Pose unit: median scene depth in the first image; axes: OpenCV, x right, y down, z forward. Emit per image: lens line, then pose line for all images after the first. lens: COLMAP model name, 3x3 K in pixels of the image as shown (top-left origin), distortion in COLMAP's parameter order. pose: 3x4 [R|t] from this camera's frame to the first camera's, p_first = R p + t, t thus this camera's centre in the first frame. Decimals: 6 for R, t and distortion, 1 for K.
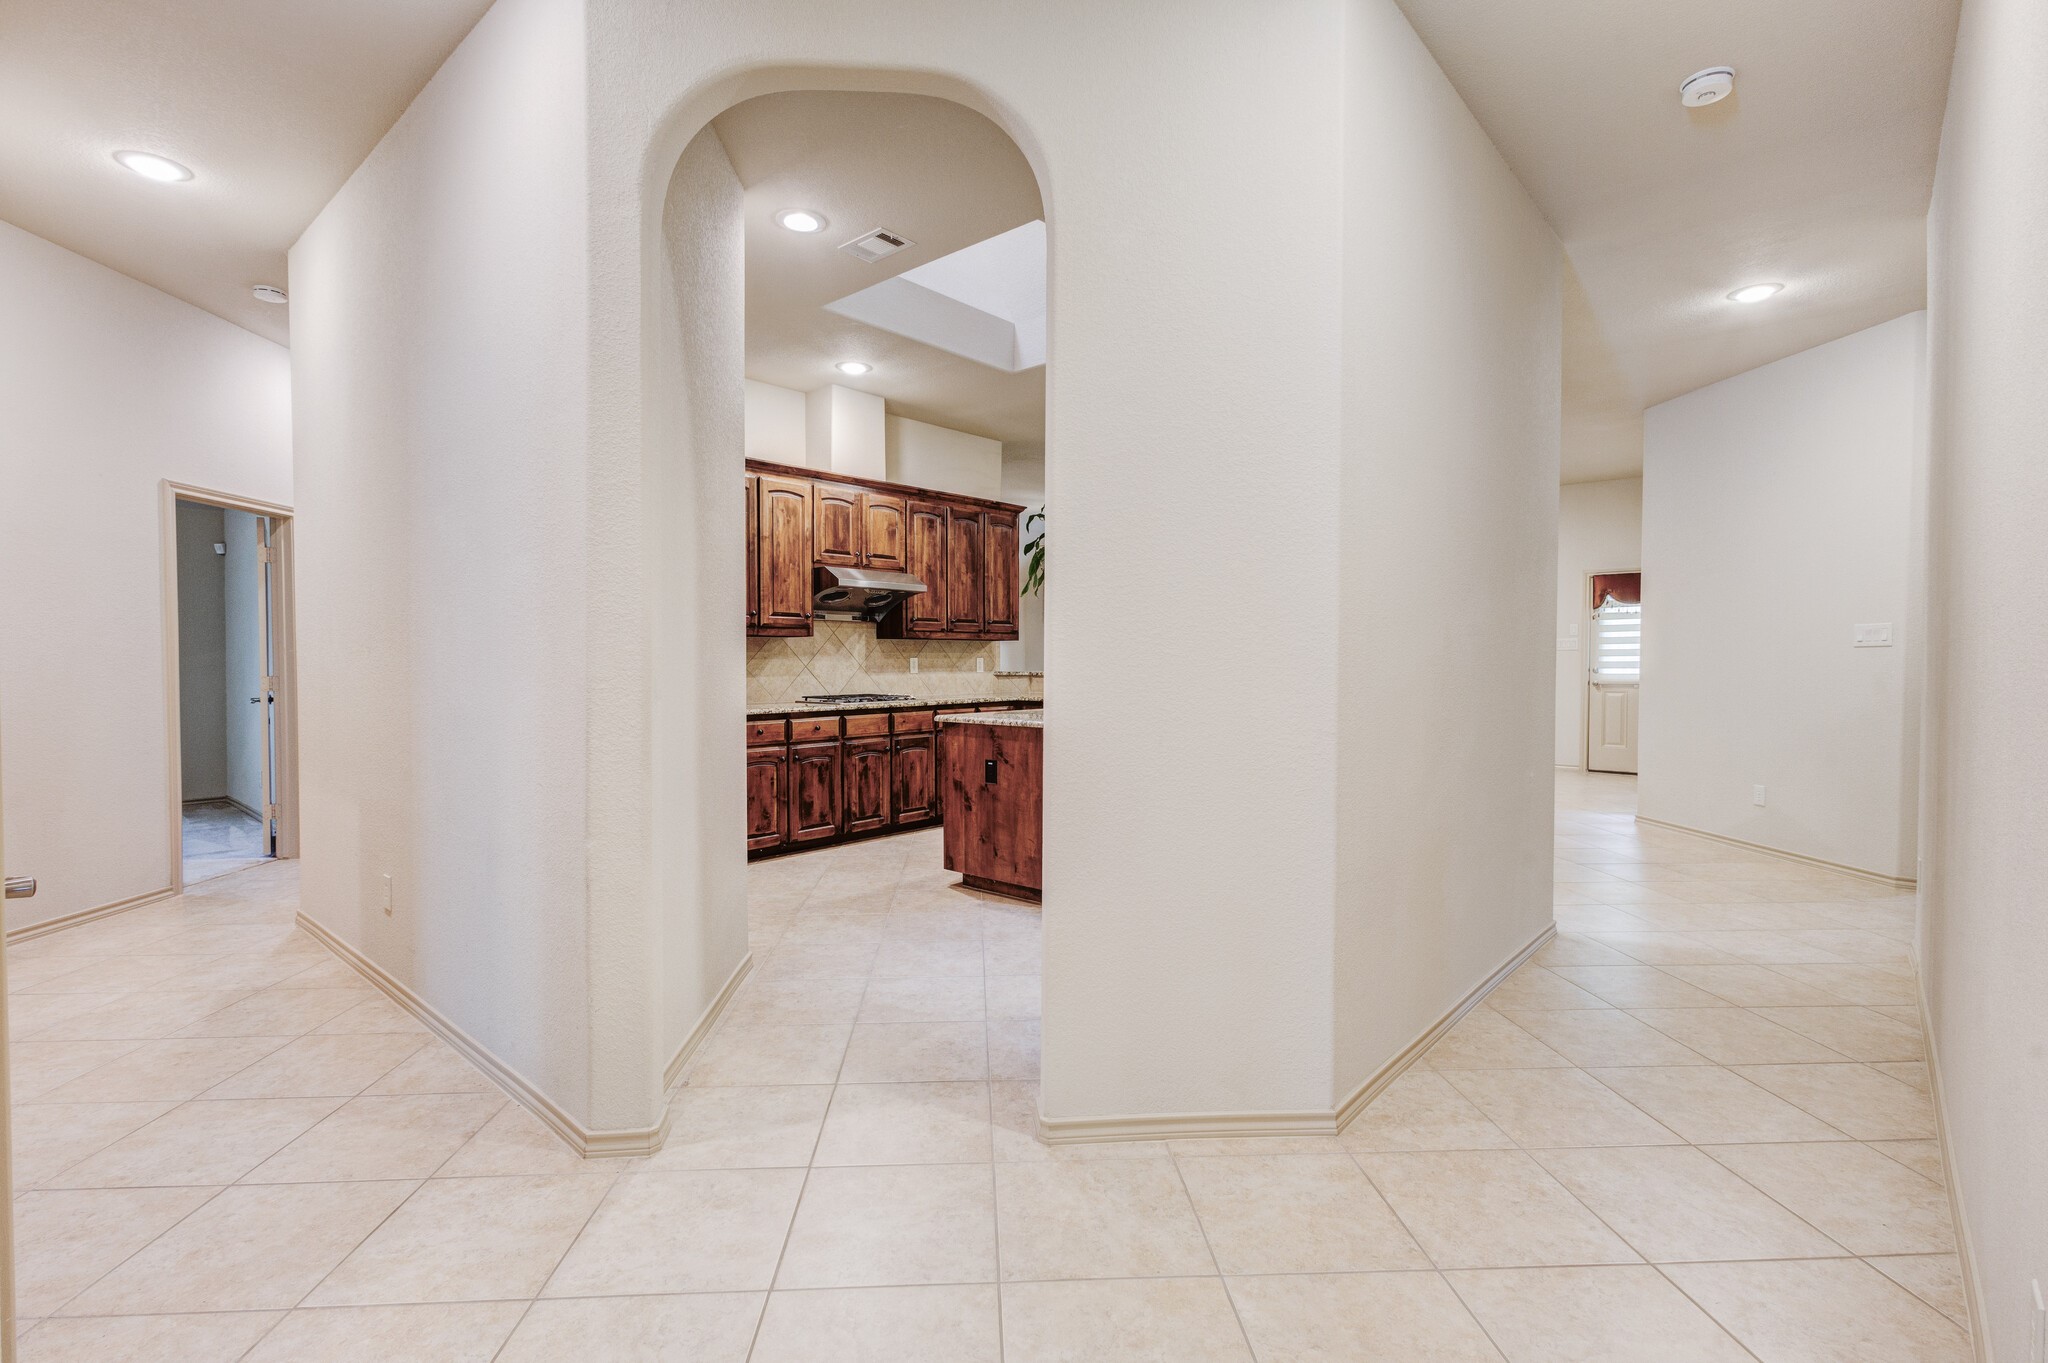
lens RADIAL K [[943.7, 0, 1023.5], [0, 943.7, 680.4], [0, 0, 1]] dist [0.005116, 0.000088]
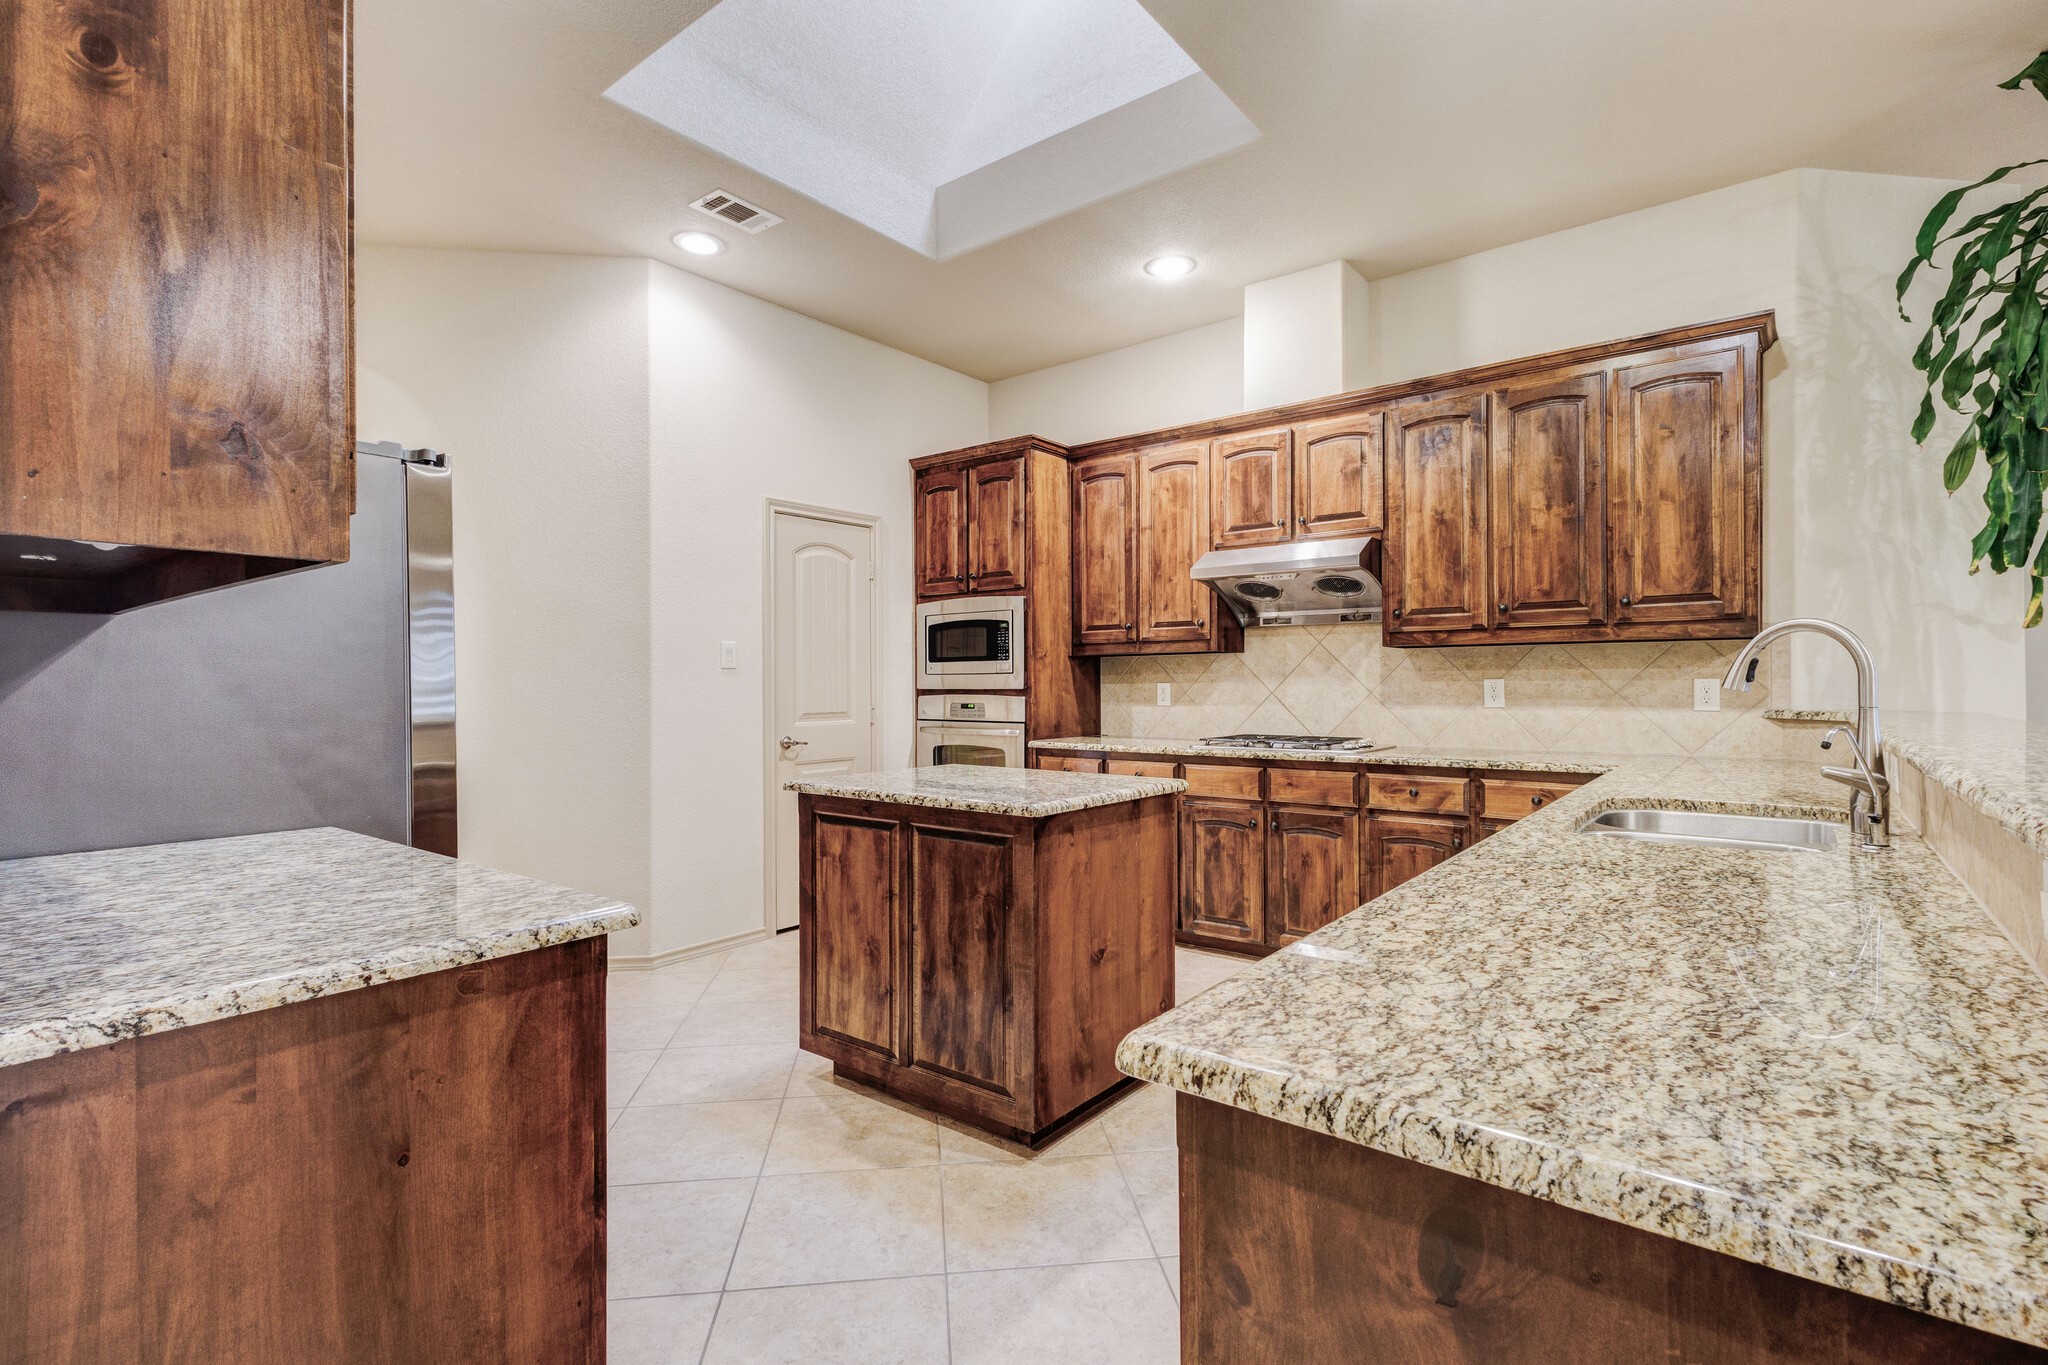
lens RADIAL K [[937.5, 0, 1024.0], [0, 937.5, 682.5], [0, 0, 1]] dist [0.003959, -0.000853]
pose [[0.064765, -0.000917, -0.997900, 0.454876], [-0.019240, 0.999813, -0.002168, -0.017272], [0.997715, 0.019340, 0.064735, 0.763666]]
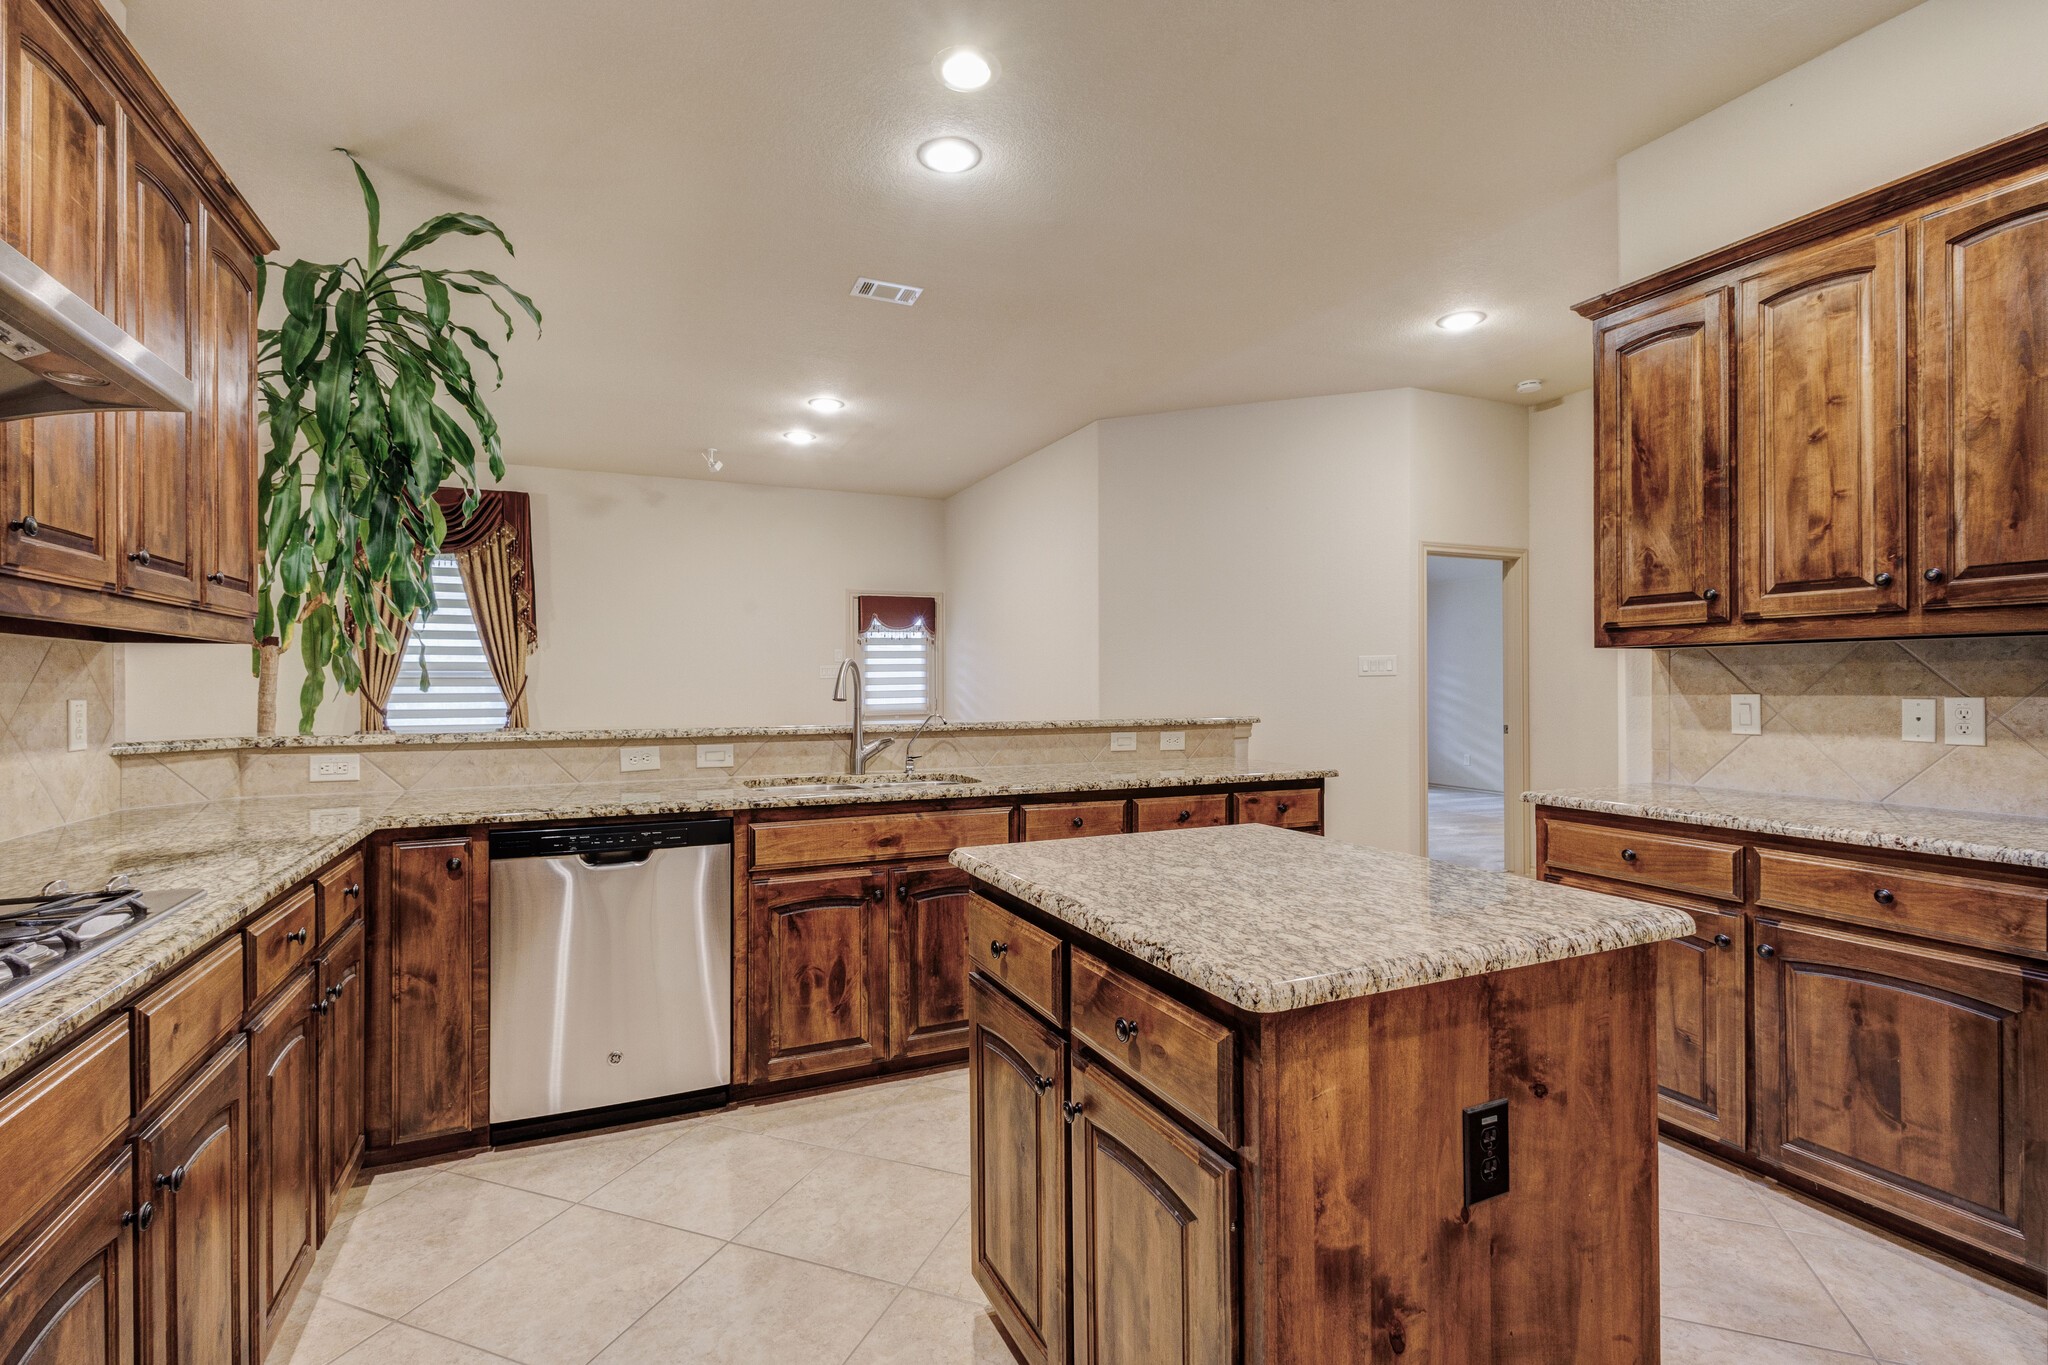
lens RADIAL K [[943.7, 0, 1023.5], [0, 943.7, 681.4], [0, 0, 1]] dist [0.005116, 0.000088]
pose [[0.407497, -0.000203, 0.913206, -0.229387], [0.027435, 0.999551, -0.012019, -0.021222], [-0.912794, 0.029951, 0.407320, 0.731744]]
